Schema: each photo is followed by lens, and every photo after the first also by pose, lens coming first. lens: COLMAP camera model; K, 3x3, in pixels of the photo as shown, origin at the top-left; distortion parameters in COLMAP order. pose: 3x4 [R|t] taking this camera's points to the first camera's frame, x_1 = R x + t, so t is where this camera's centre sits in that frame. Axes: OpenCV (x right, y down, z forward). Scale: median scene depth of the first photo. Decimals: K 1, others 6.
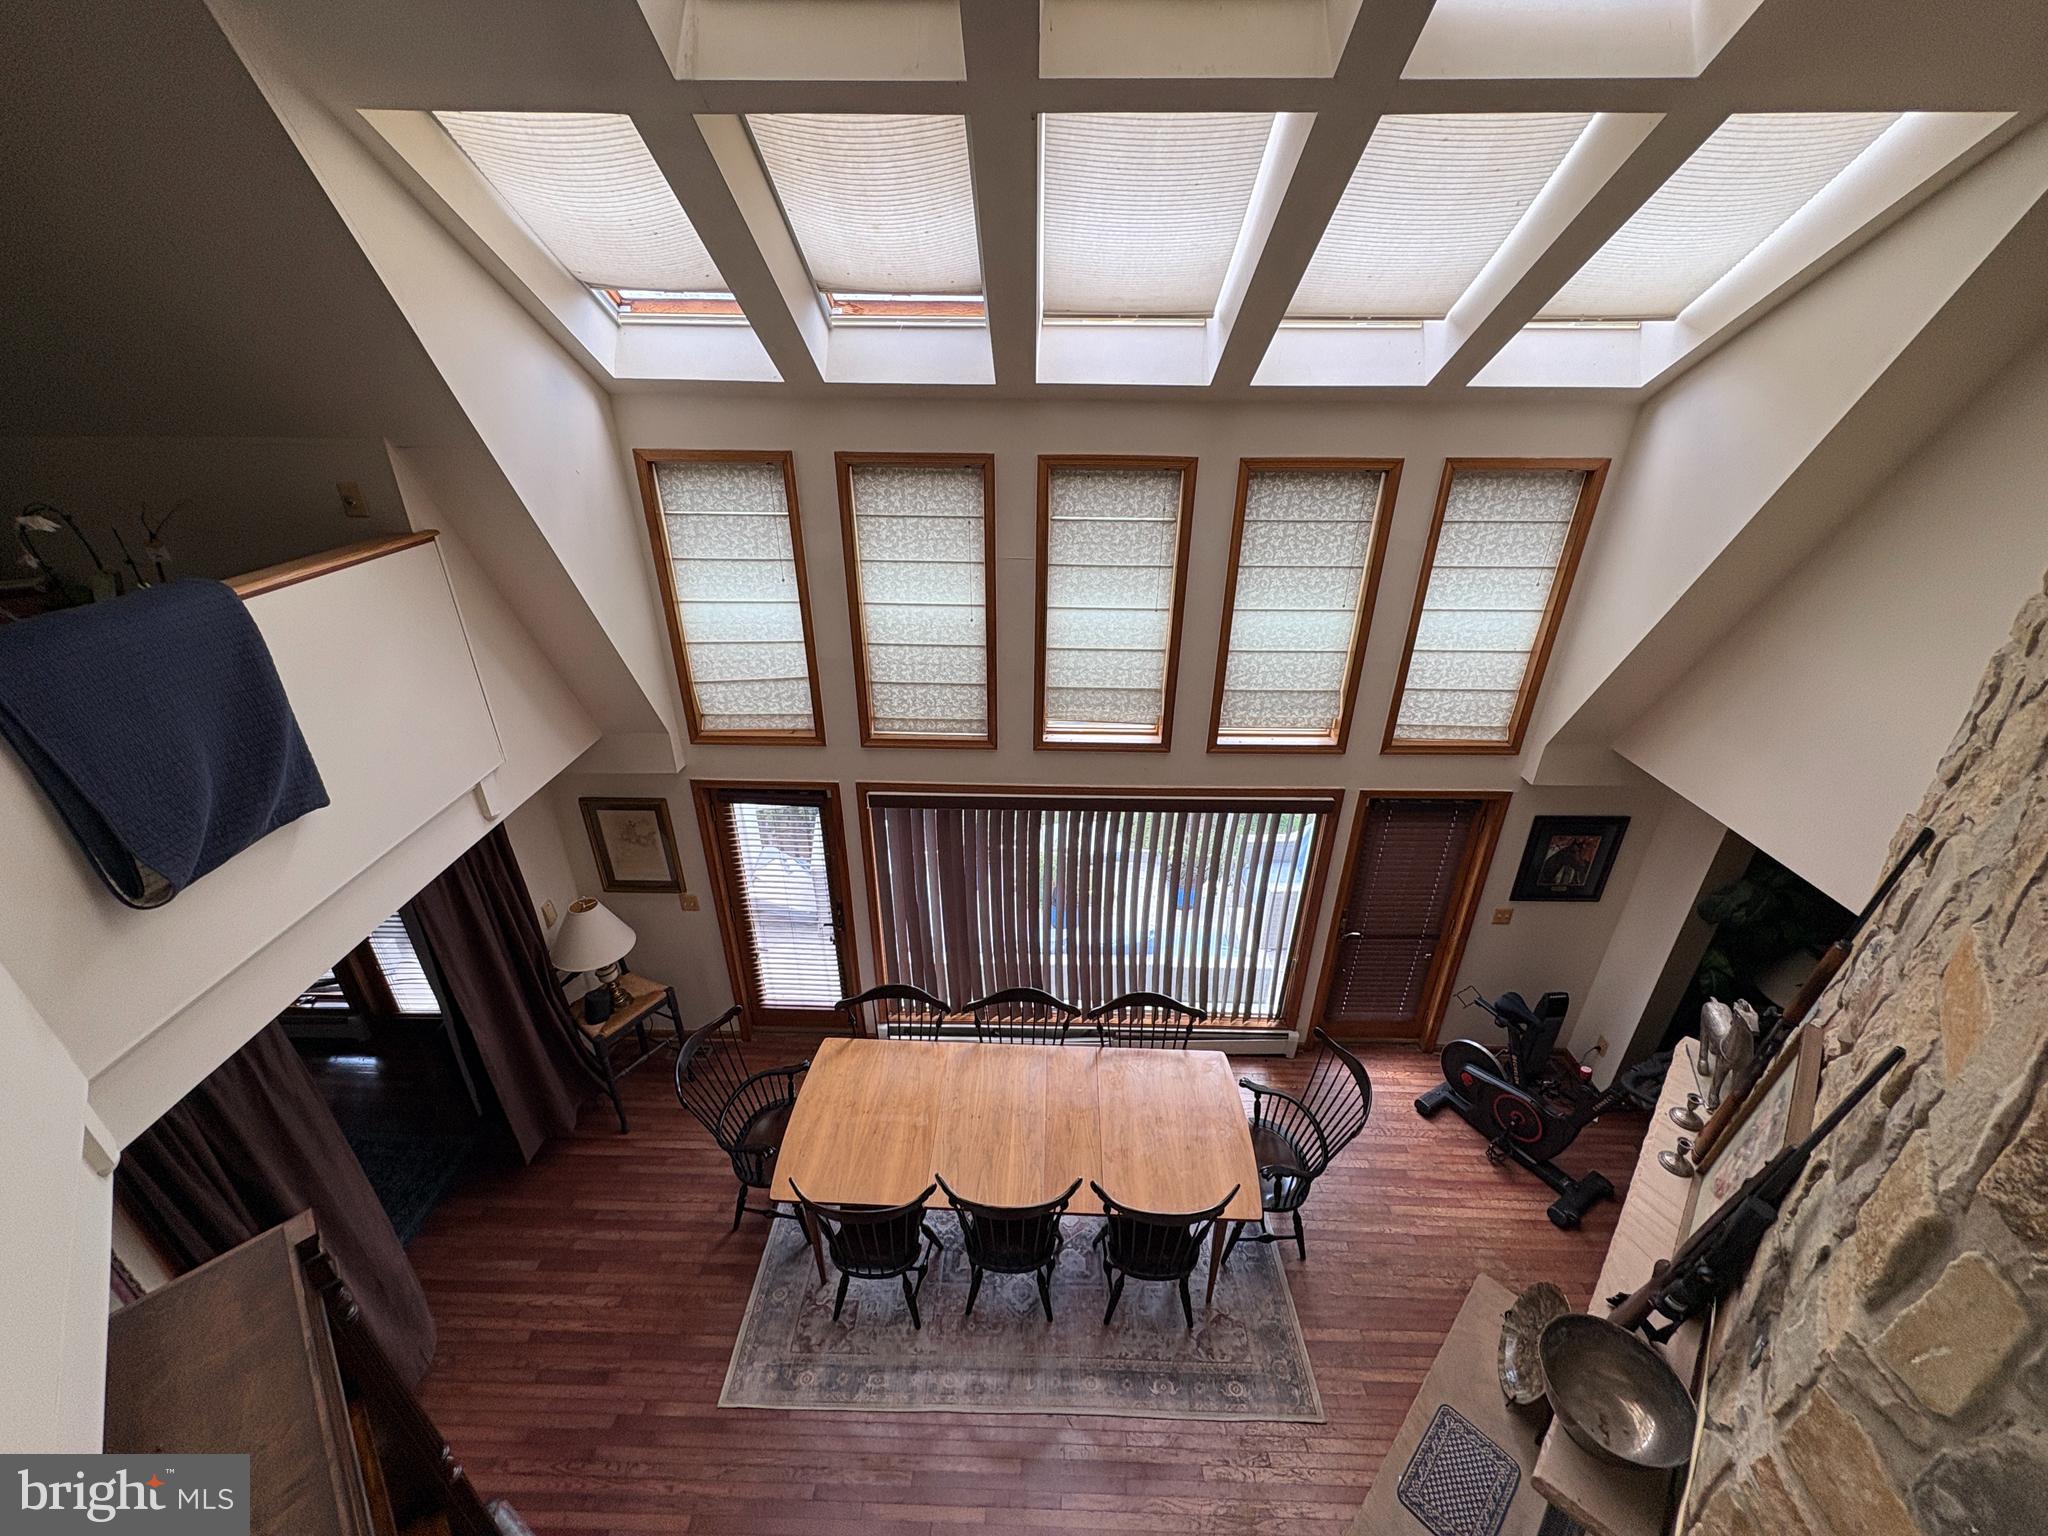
lens RADIAL K [[820.3, 0, 1033.1], [0, 820.3, 768.9], [0, 0, 1]] dist [-0.000604, 0.000104]
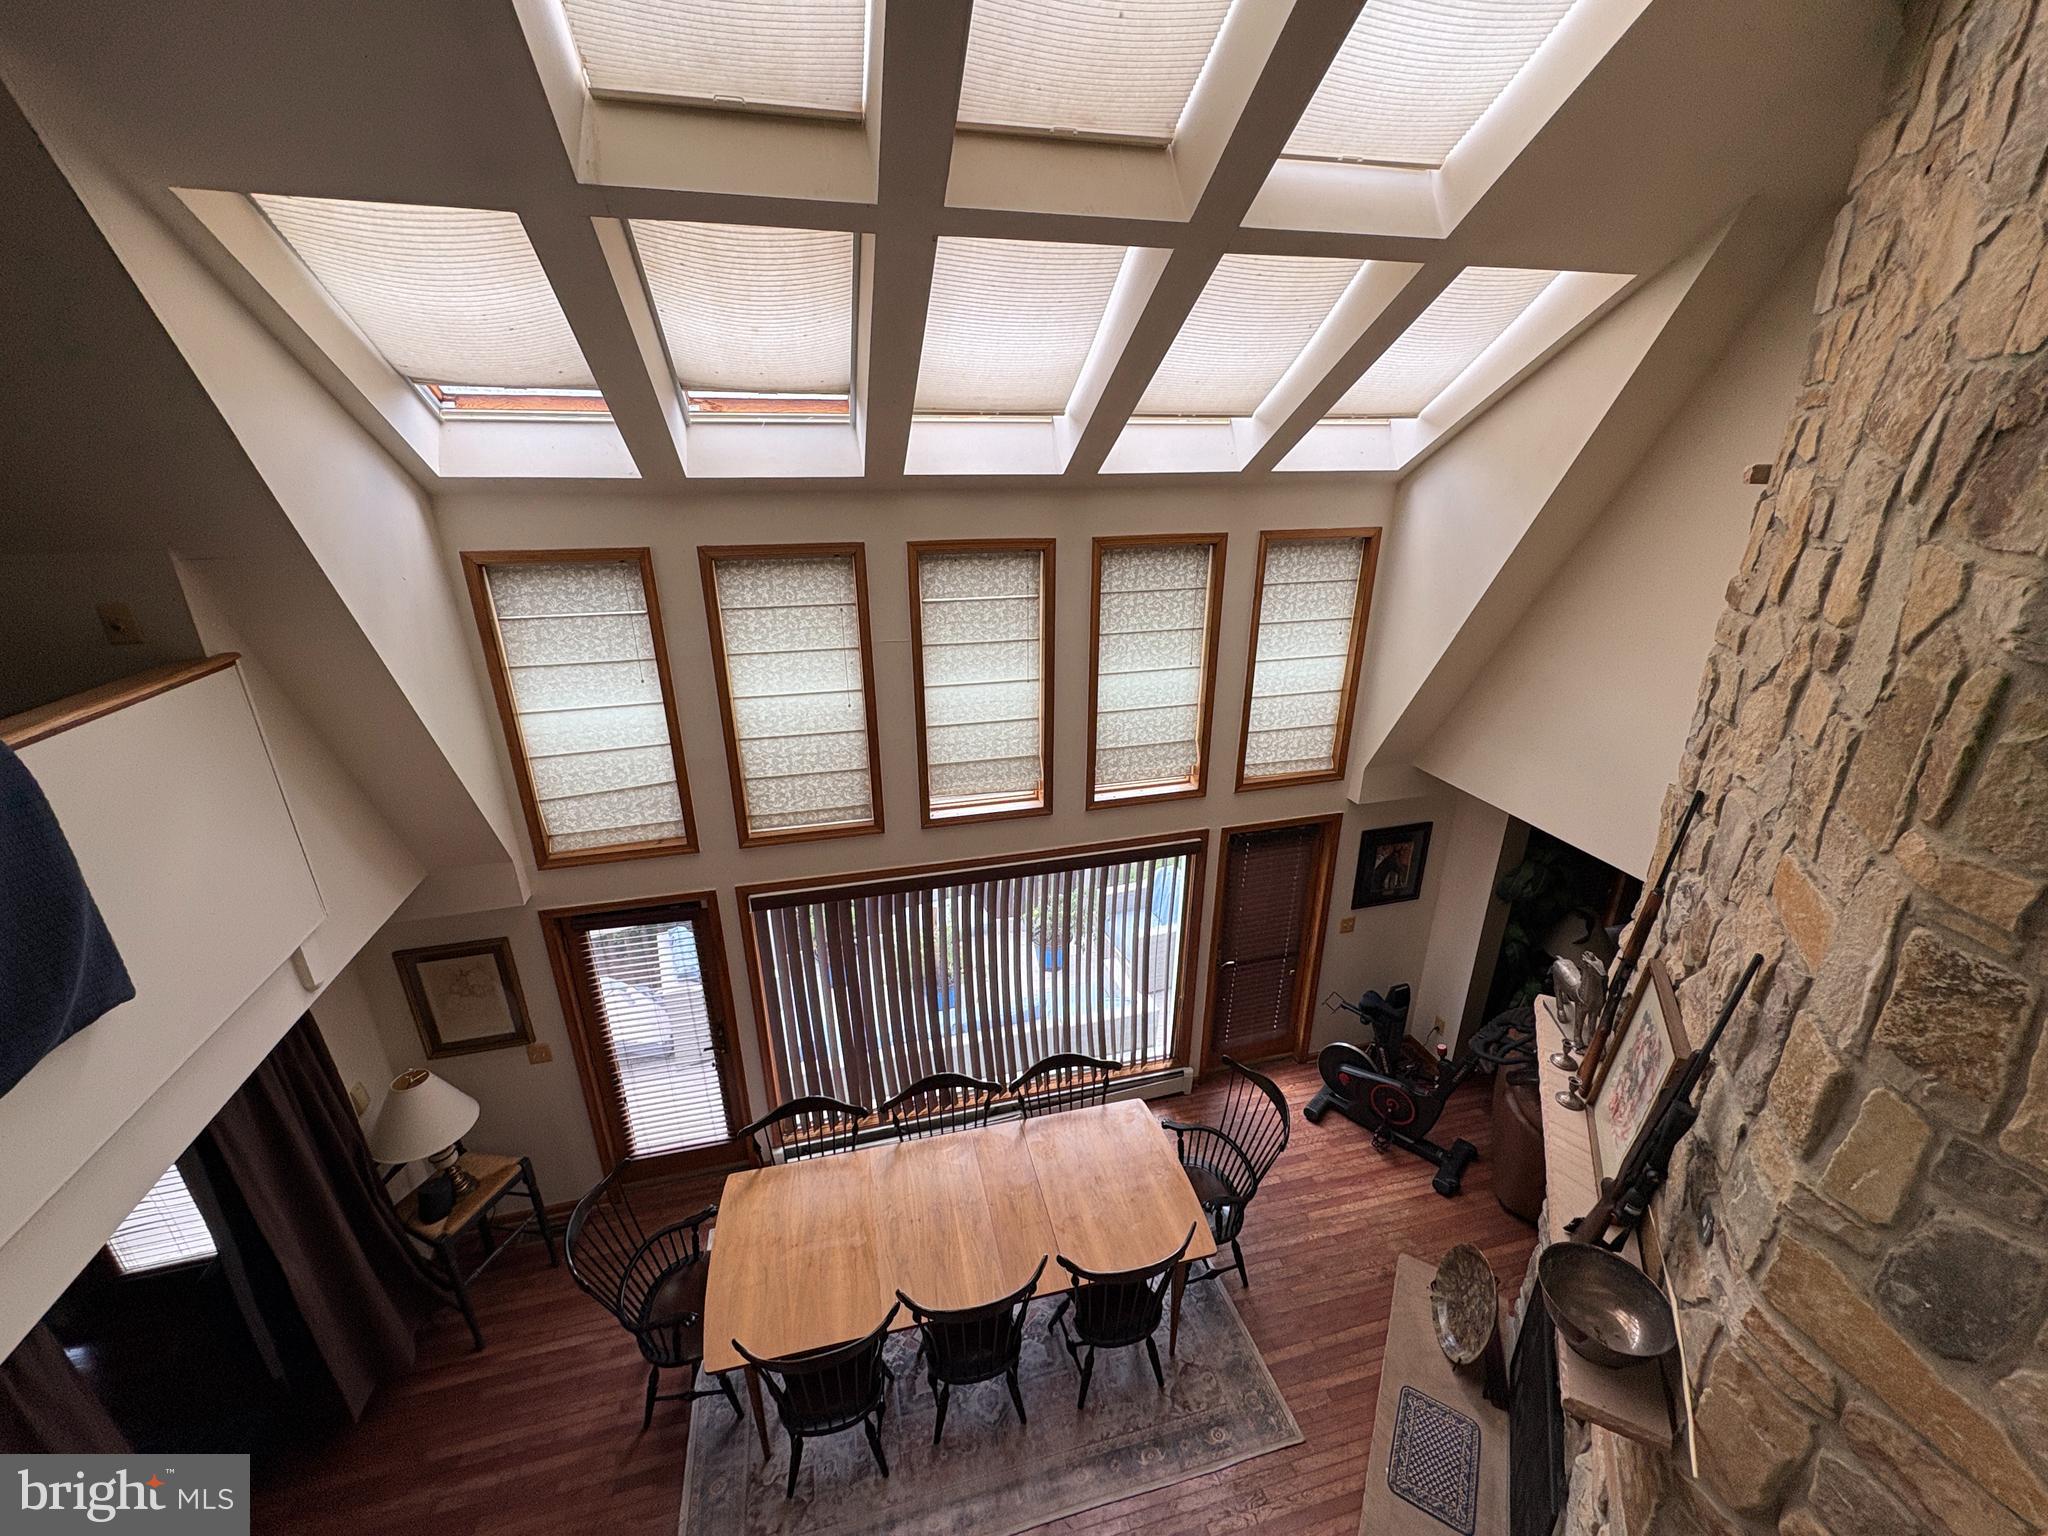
lens RADIAL K [[820.3, 0, 1033.6], [0, 820.3, 767.3], [0, 0, 1]] dist [-0.000604, 0.000104]
pose [[0.961518, -0.106706, 0.253175, -0.132298], [0.130847, 0.988132, -0.080467, 0.001331], [-0.241584, 0.110497, 0.964068, -0.001453]]
